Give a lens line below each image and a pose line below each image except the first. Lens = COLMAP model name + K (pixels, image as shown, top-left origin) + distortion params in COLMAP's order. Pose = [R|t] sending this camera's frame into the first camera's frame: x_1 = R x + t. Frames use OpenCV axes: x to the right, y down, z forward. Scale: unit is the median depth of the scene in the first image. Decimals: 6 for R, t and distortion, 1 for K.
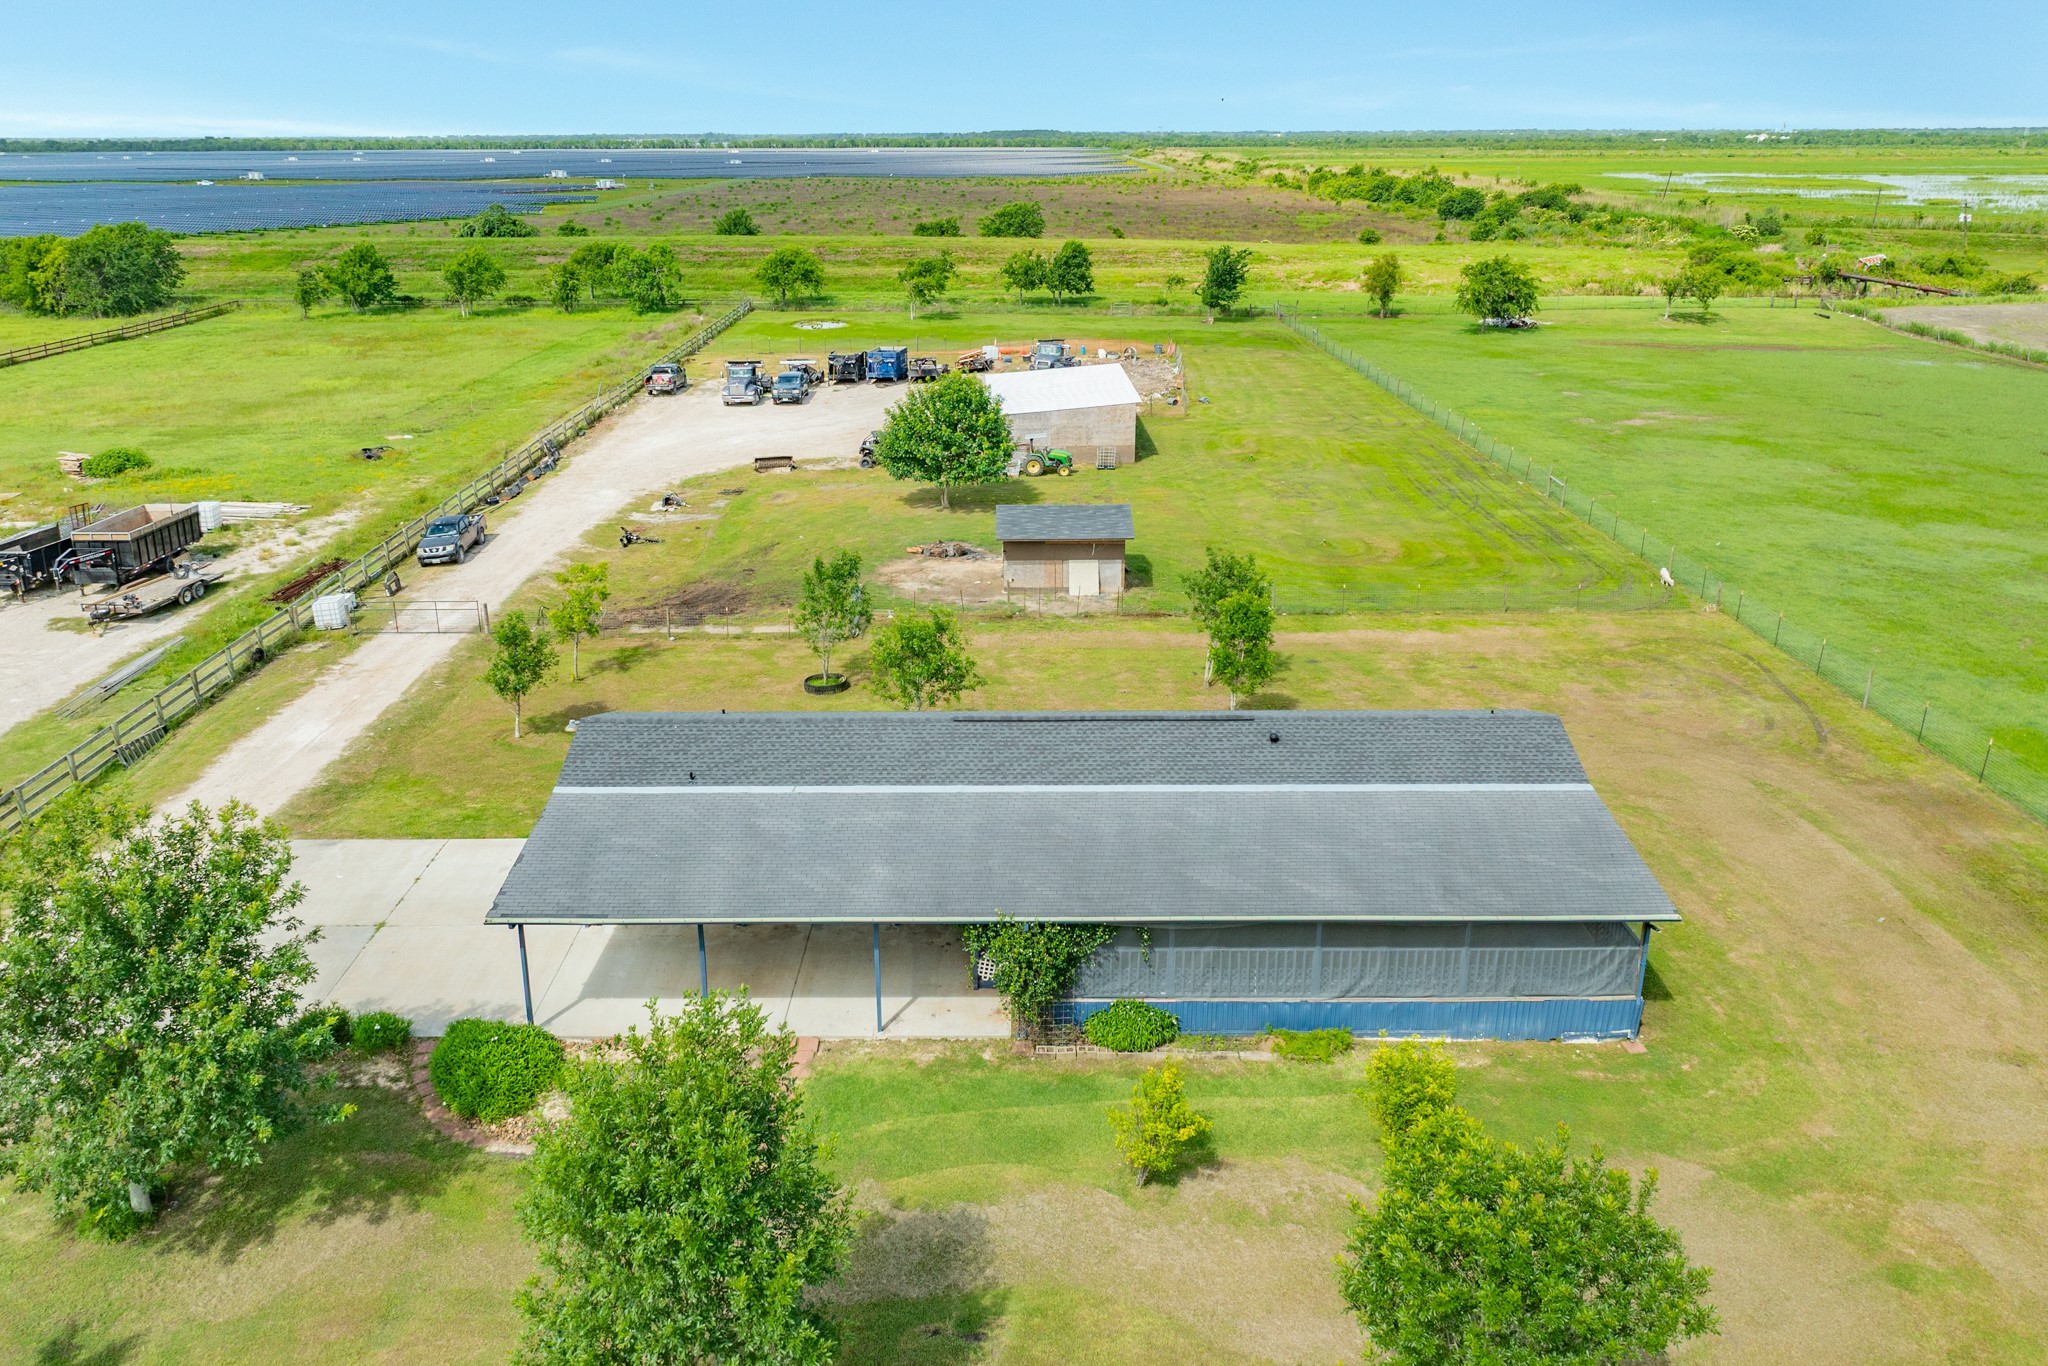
lens RADIAL K [[1481.6, 0, 1024.0], [0, 1481.6, 683.0], [0, 0, 1]] dist [0.002601, -0.033546]
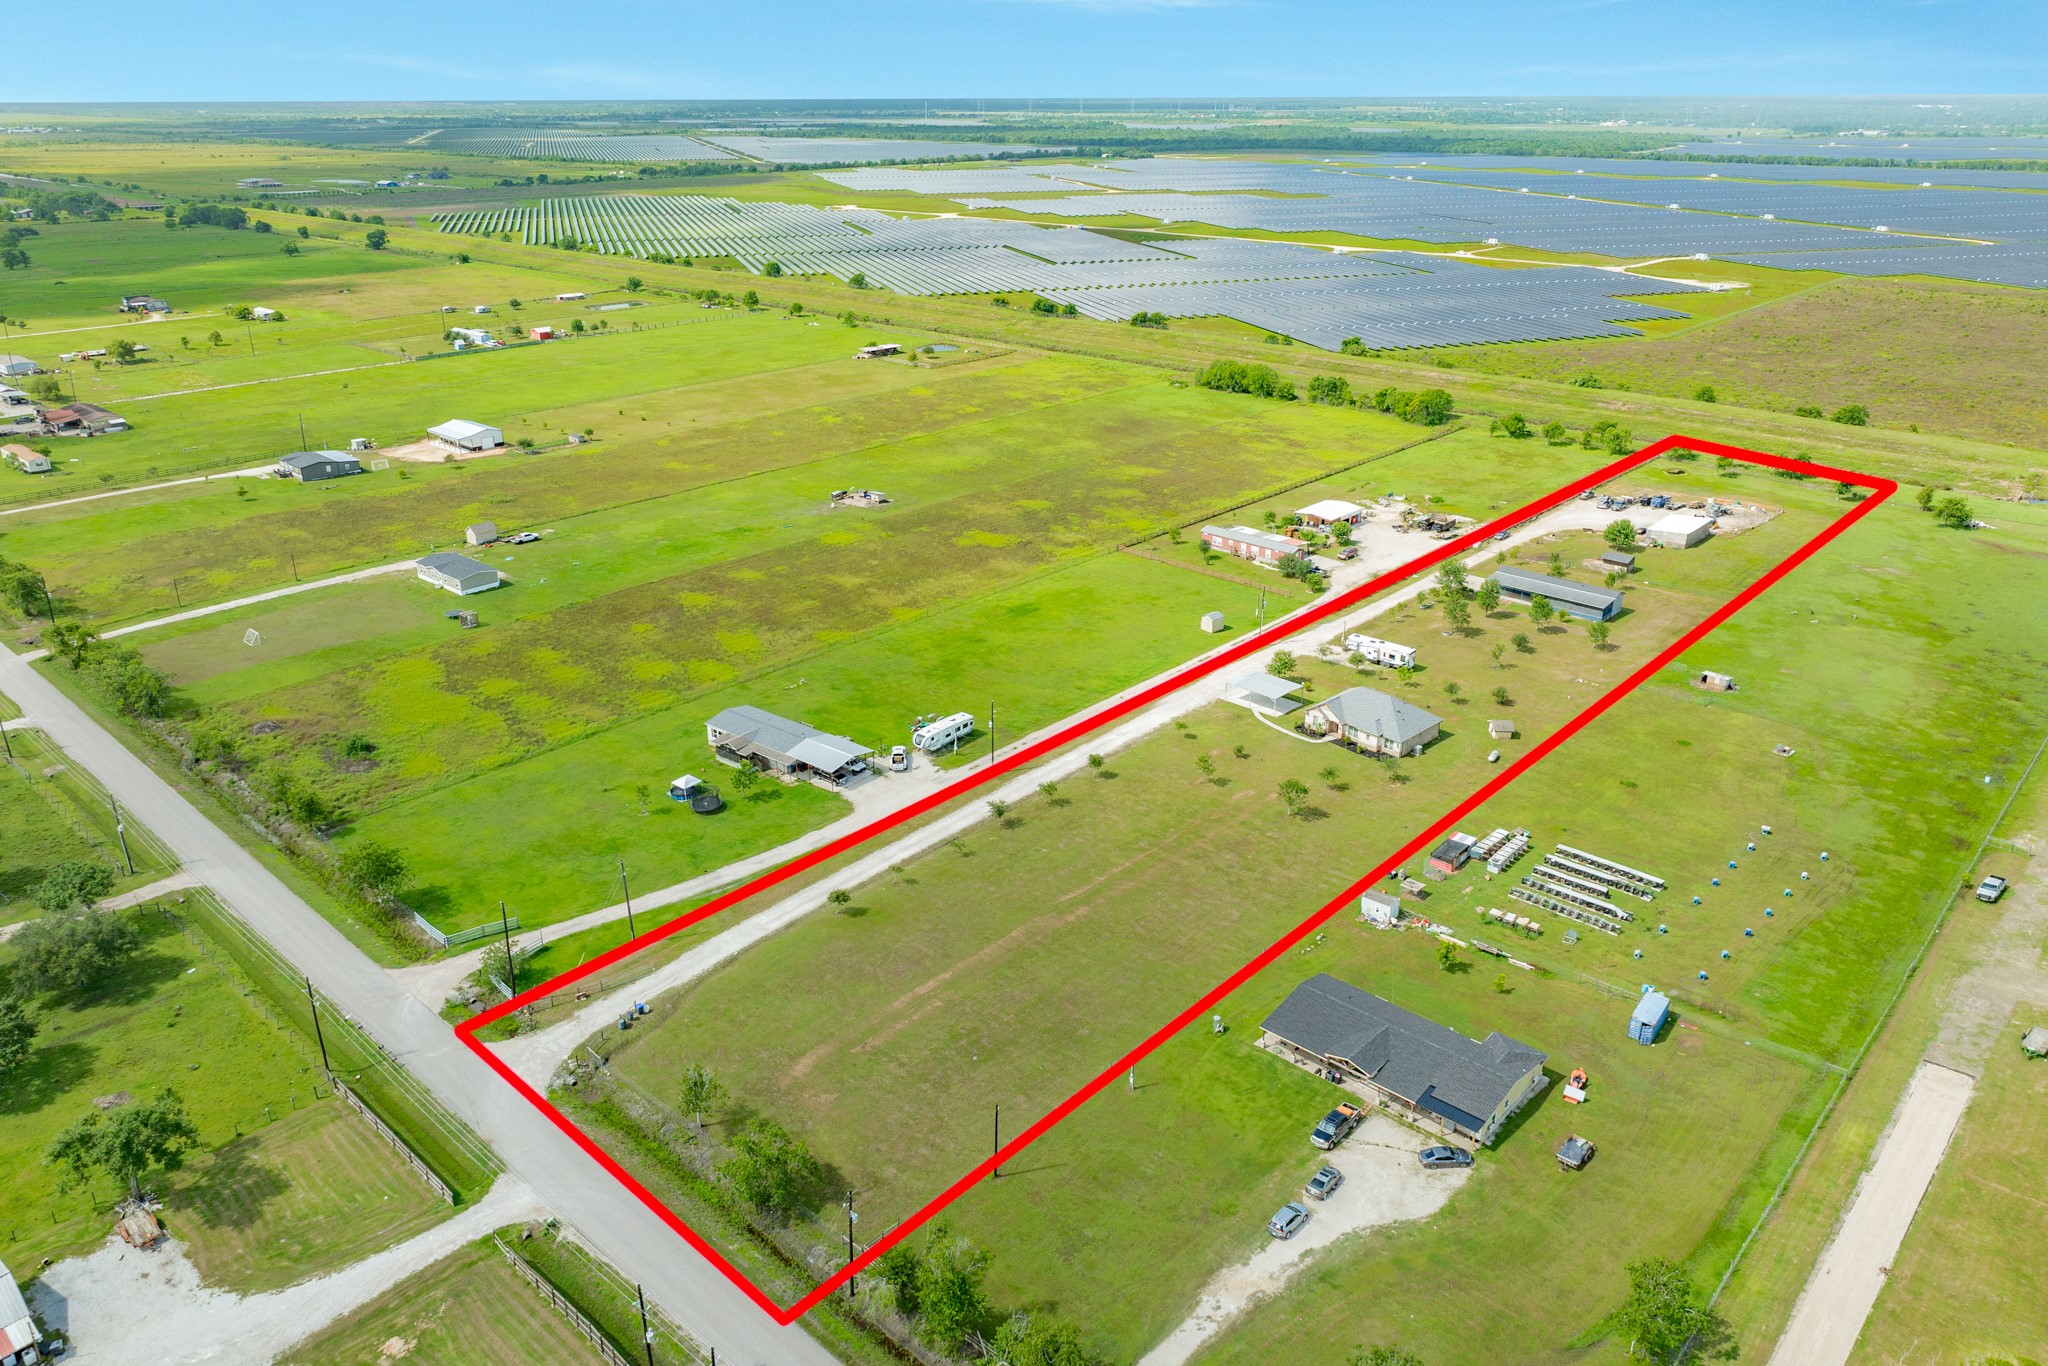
lens RADIAL K [[1421.0, 0, 1032.7], [0, 1421.0, 683.6], [0, 0, 1]] dist [-0.002897, -0.002288]
pose [[0.736459, 0.269996, -0.620267, 0.389372], [-0.230687, 0.962175, 0.144925, 0.019006], [0.635934, 0.036356, 0.770886, -0.912016]]
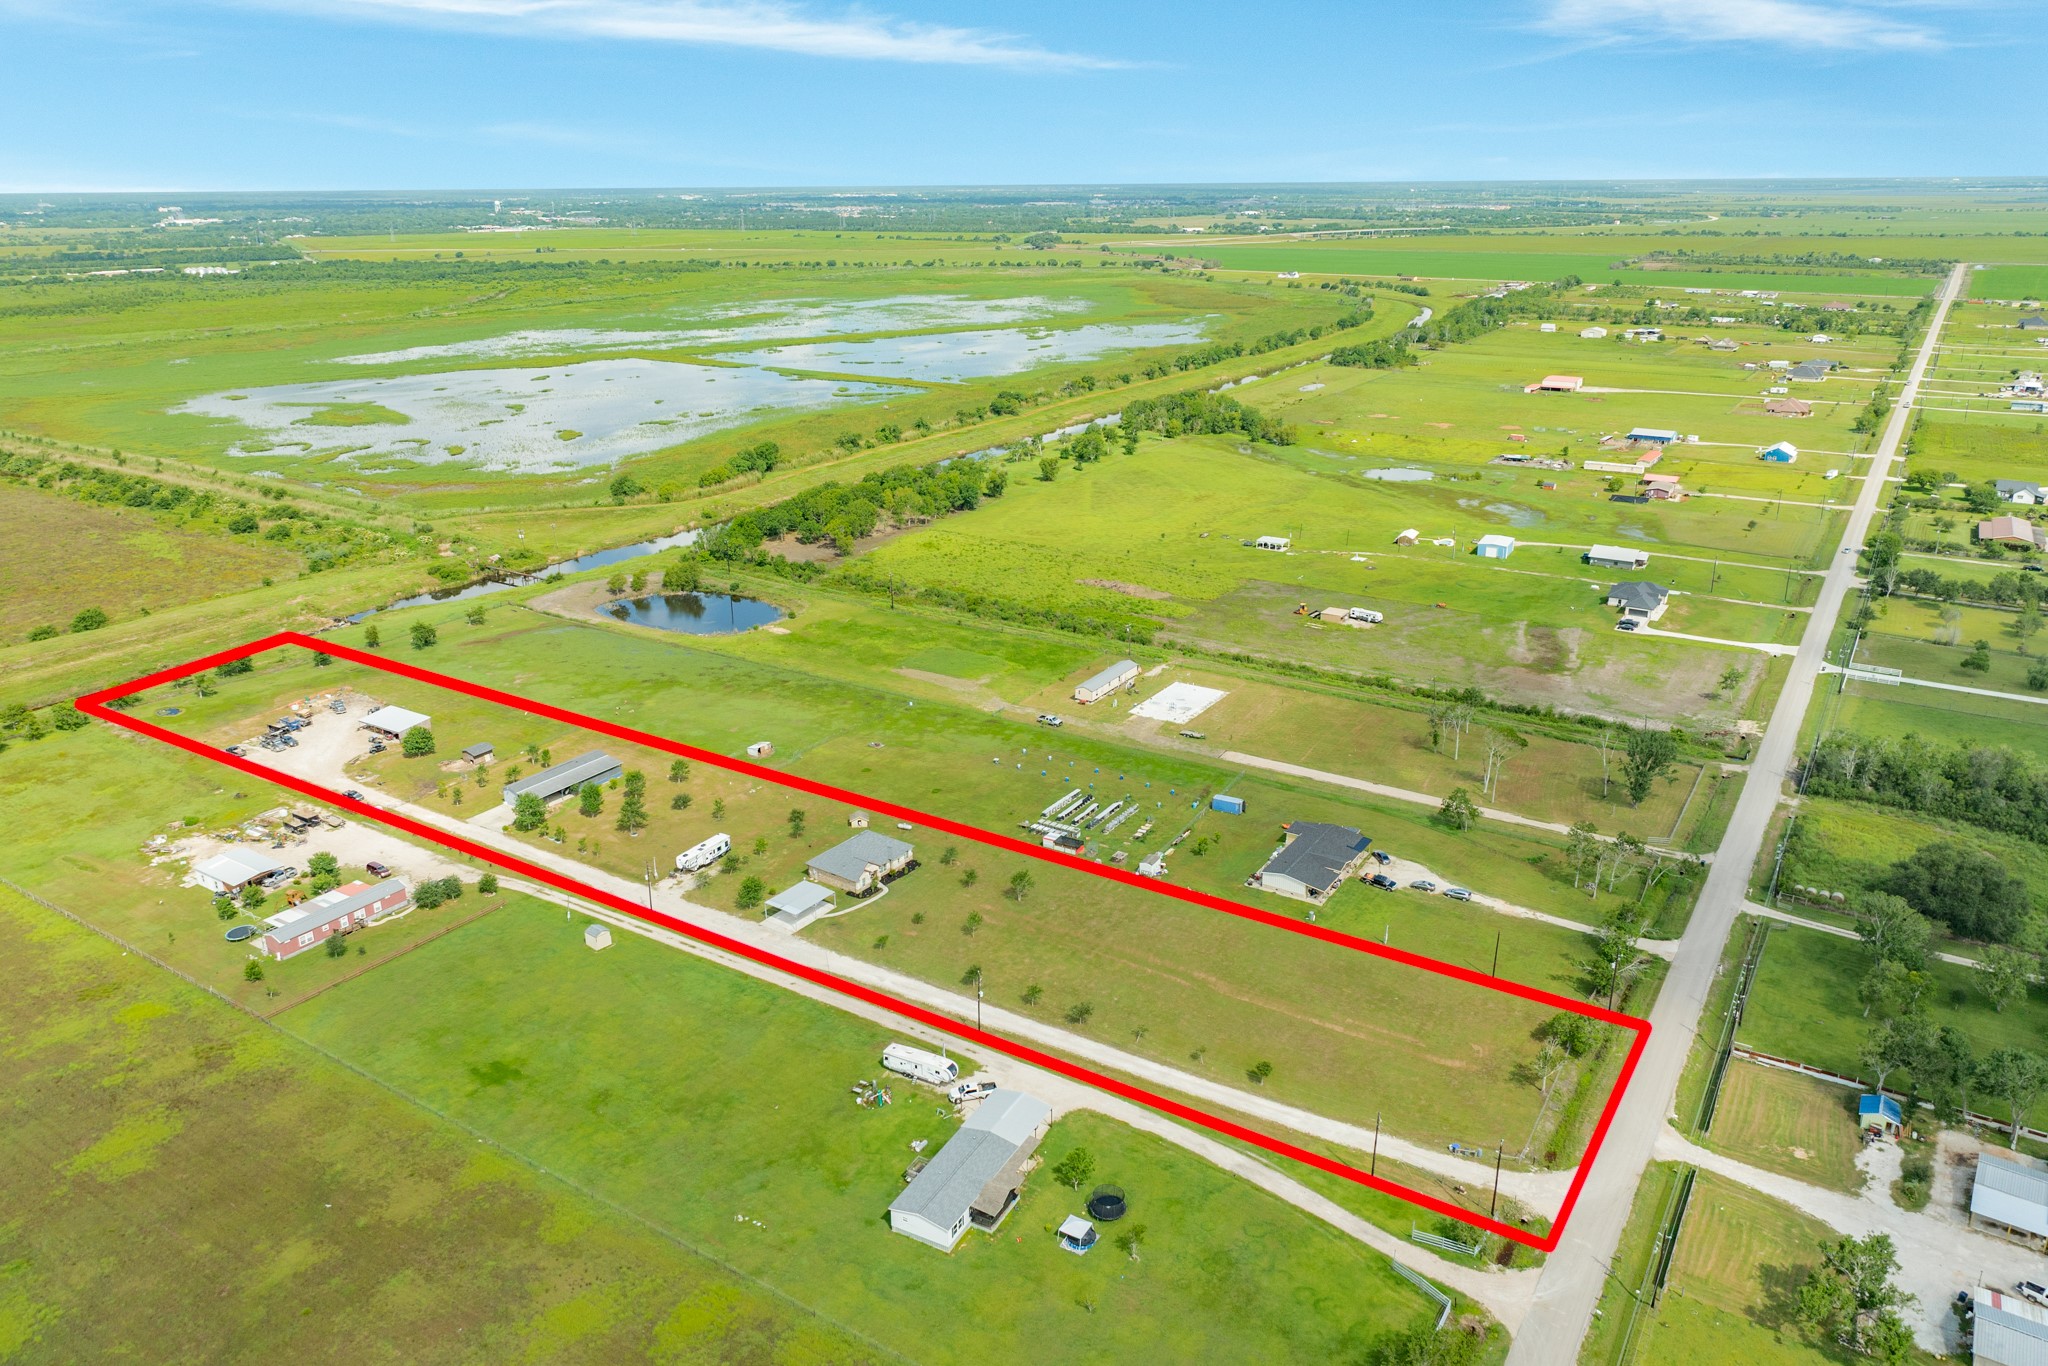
lens RADIAL K [[1421.0, 0, 1032.7], [0, 1421.0, 683.6], [0, 0, 1]] dist [-0.002897, -0.002288]
pose [[0.538921, -0.278024, 0.795152, -0.669073], [0.282025, 0.949036, 0.140684, -0.108946], [-0.793742, 0.148435, 0.589865, -0.843461]]
